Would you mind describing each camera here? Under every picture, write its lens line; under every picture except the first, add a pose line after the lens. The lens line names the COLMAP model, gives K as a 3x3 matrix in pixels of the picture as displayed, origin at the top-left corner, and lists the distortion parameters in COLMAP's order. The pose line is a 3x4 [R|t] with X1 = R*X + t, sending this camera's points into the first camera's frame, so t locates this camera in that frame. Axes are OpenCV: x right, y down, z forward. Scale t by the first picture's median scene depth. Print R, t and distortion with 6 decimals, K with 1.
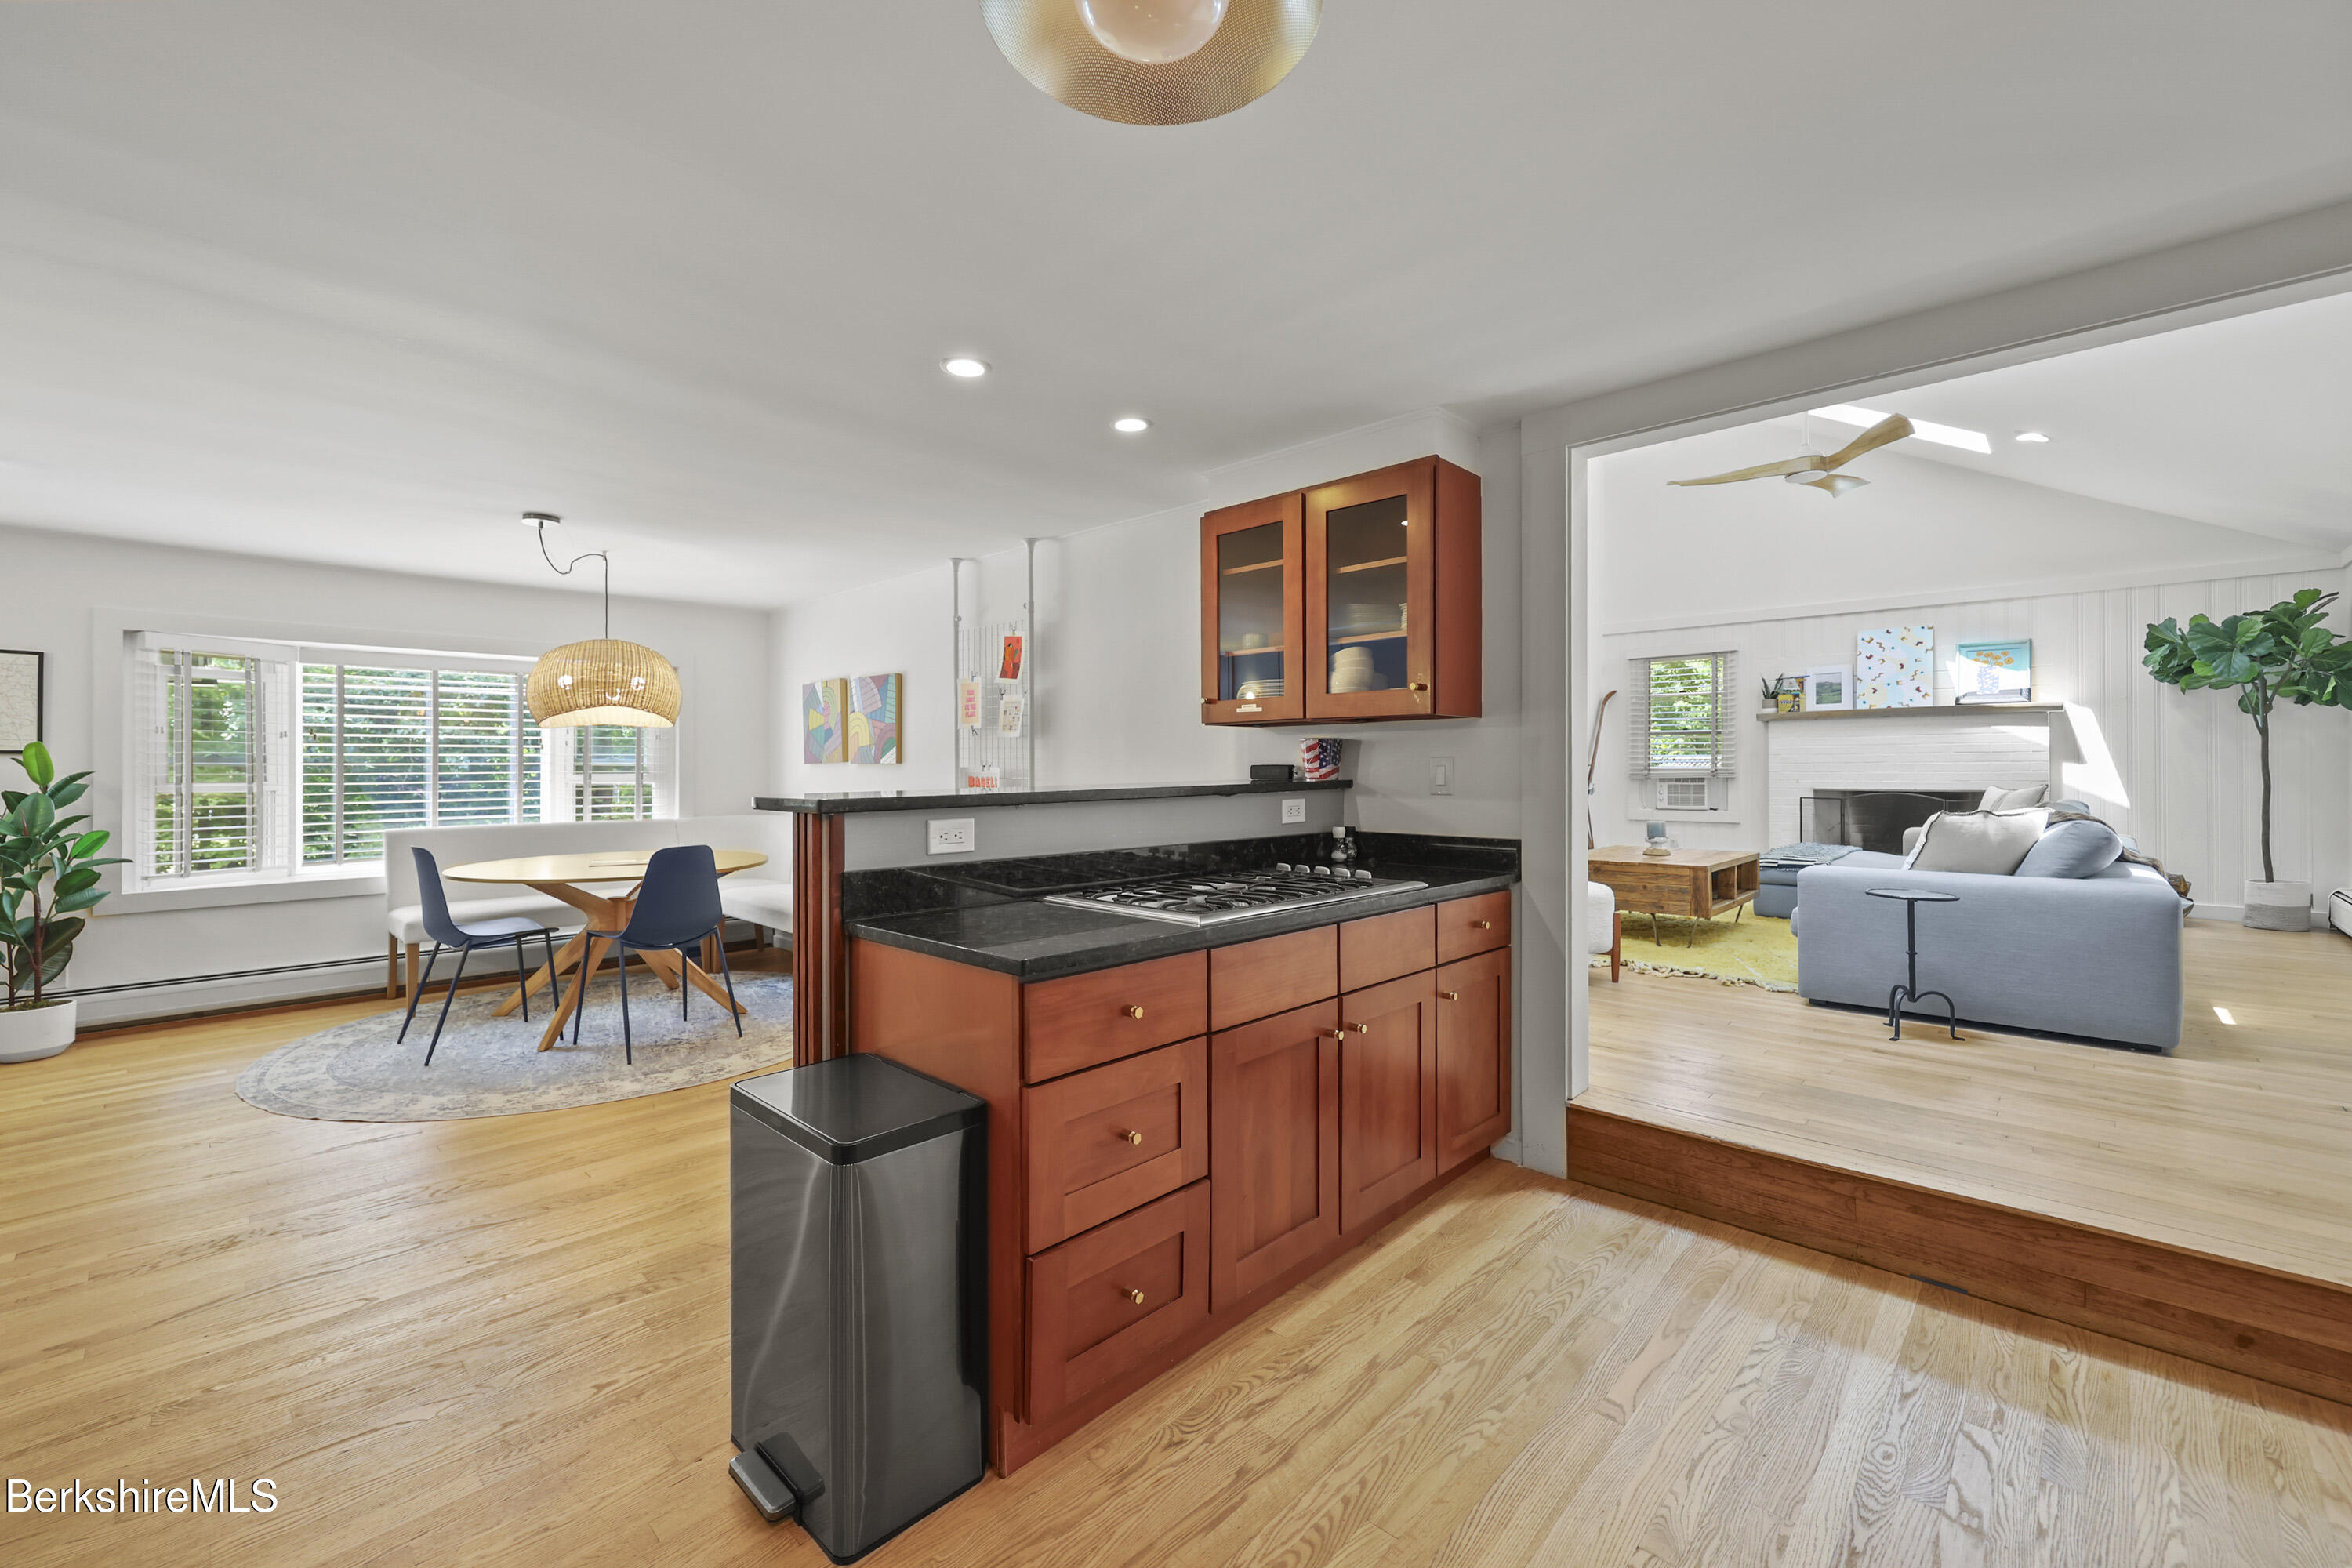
lens RADIAL K [[946.8, 0, 1193.1], [0, 946.8, 767.1], [0, 0, 1]] dist [-0.003786, 0.000102]
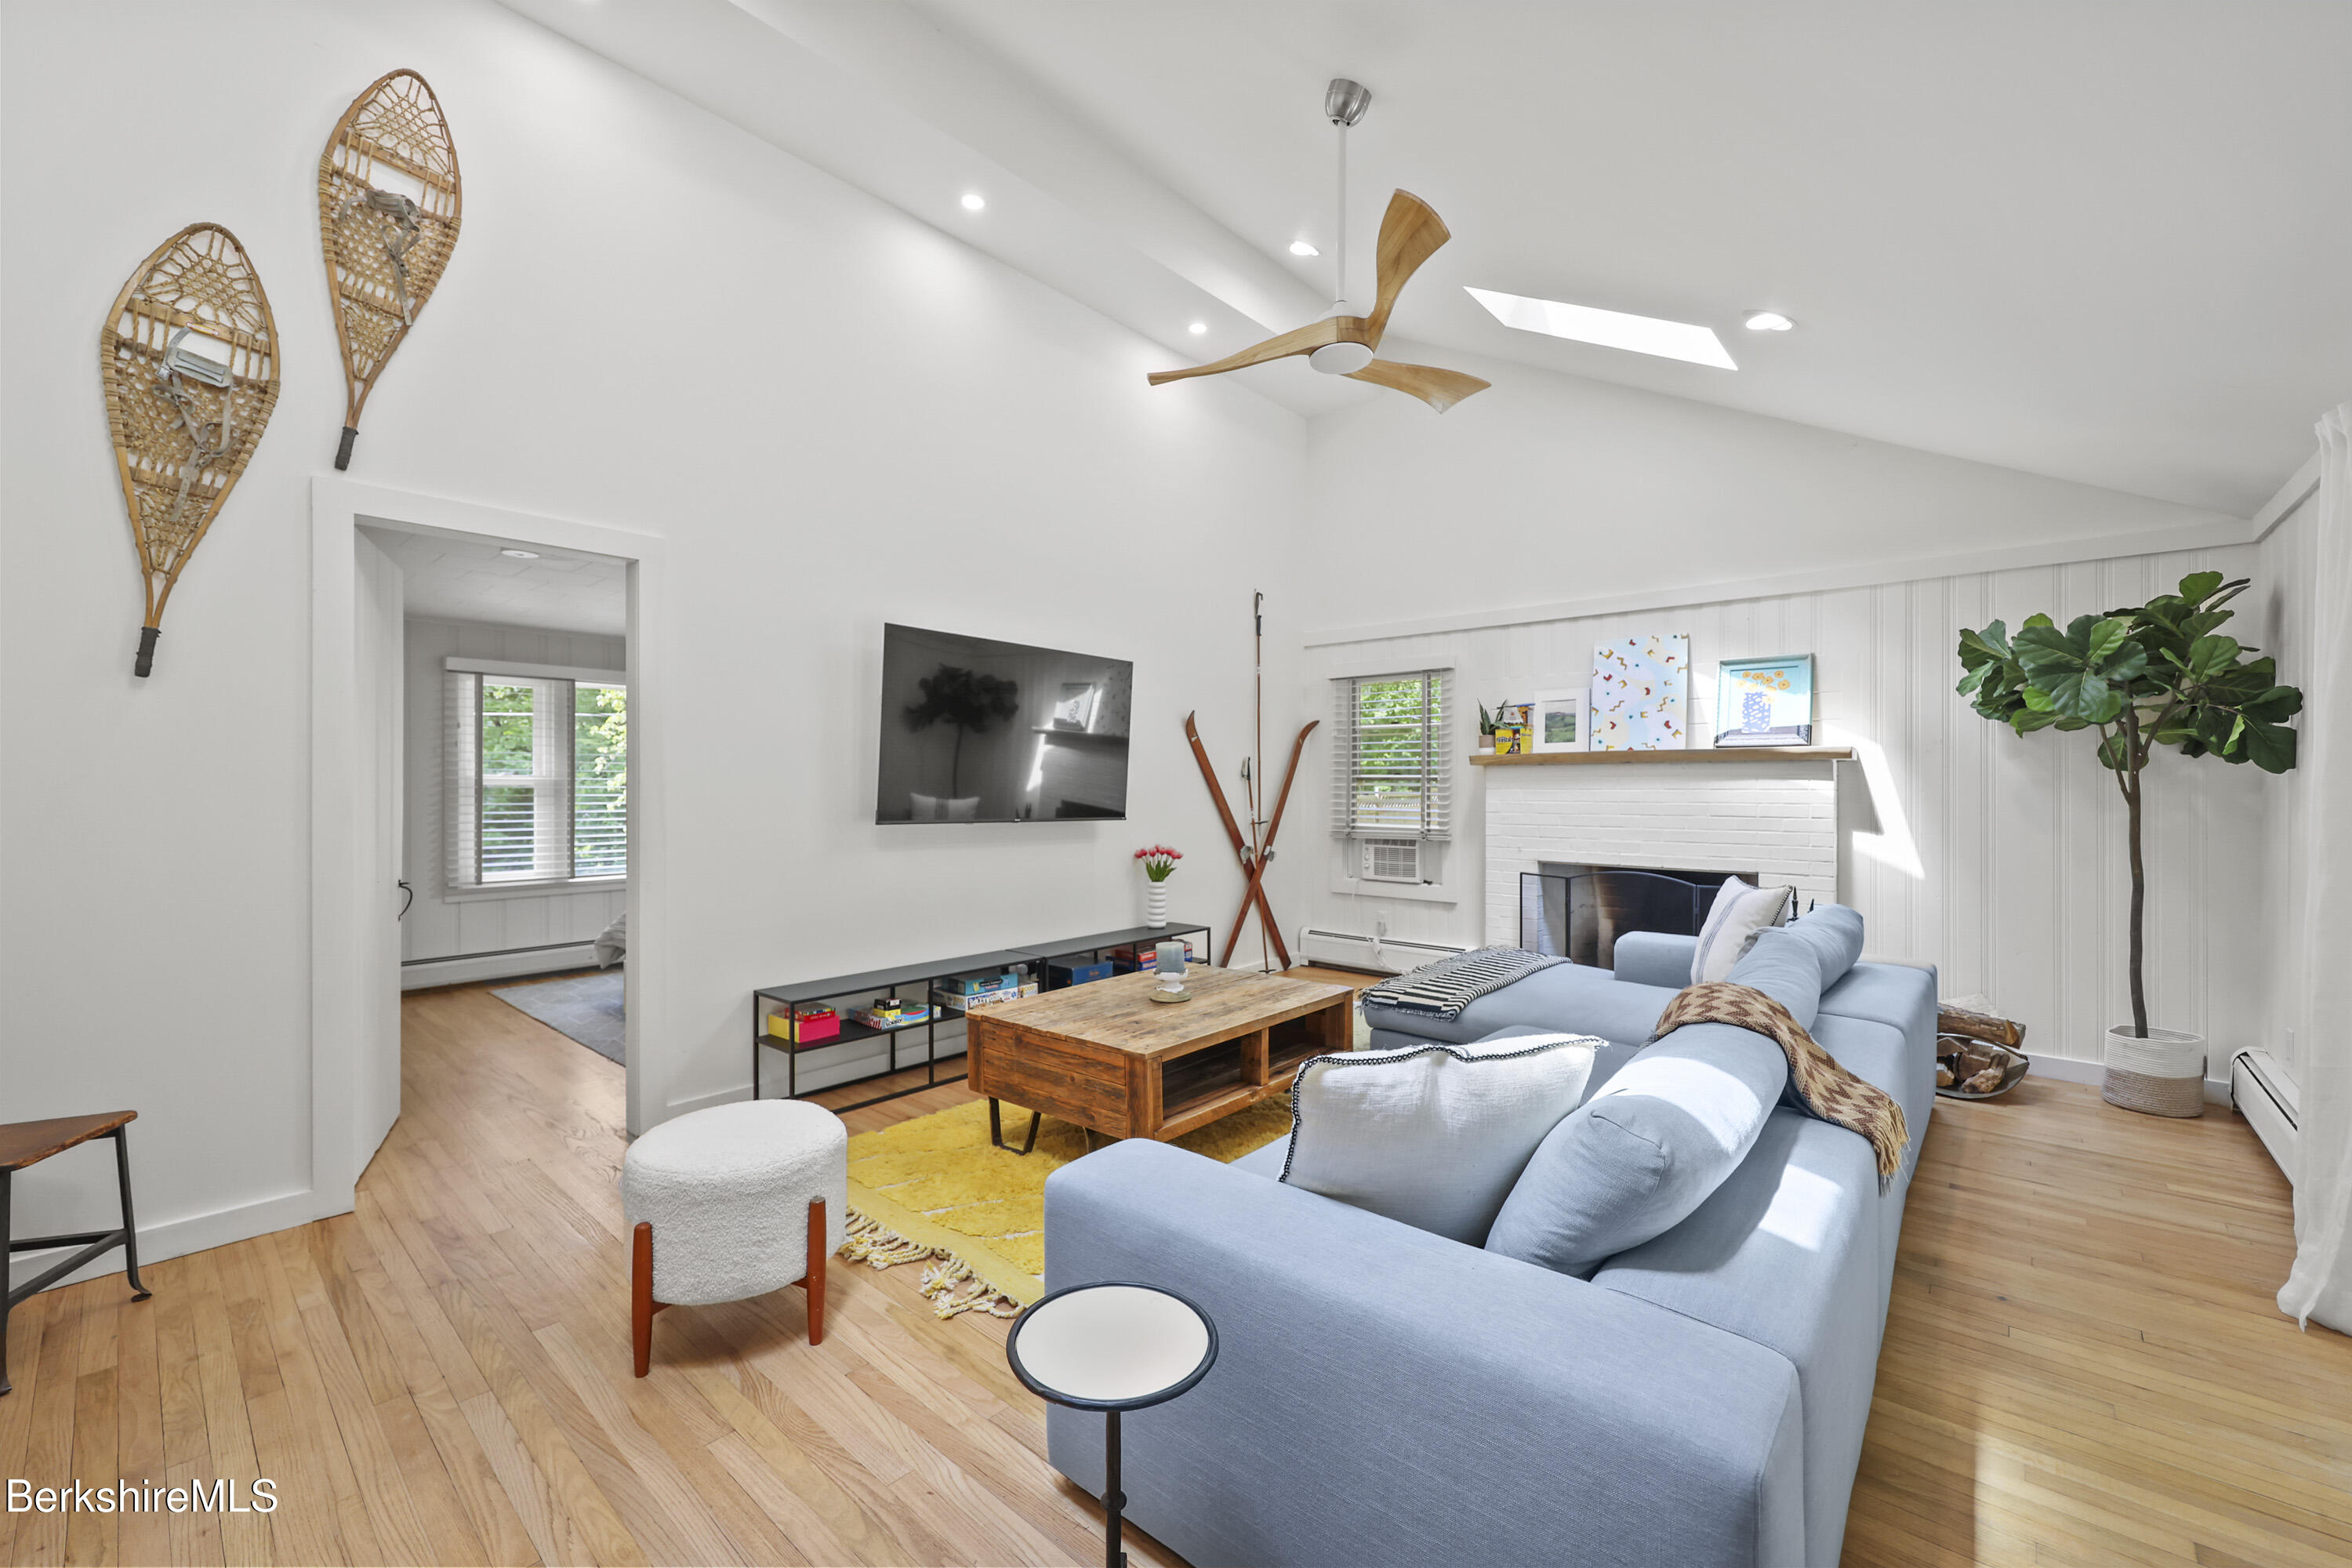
lens RADIAL K [[946.8, 0, 1159.5], [0, 946.8, 787.0], [0, 0, 1]] dist [-0.003786, 0.000102]
pose [[0.999543, 0.002130, 0.030159, 0.435993], [-0.002221, 0.999993, 0.002993, -0.043806], [-0.030153, -0.003058, 0.999541, 0.363783]]
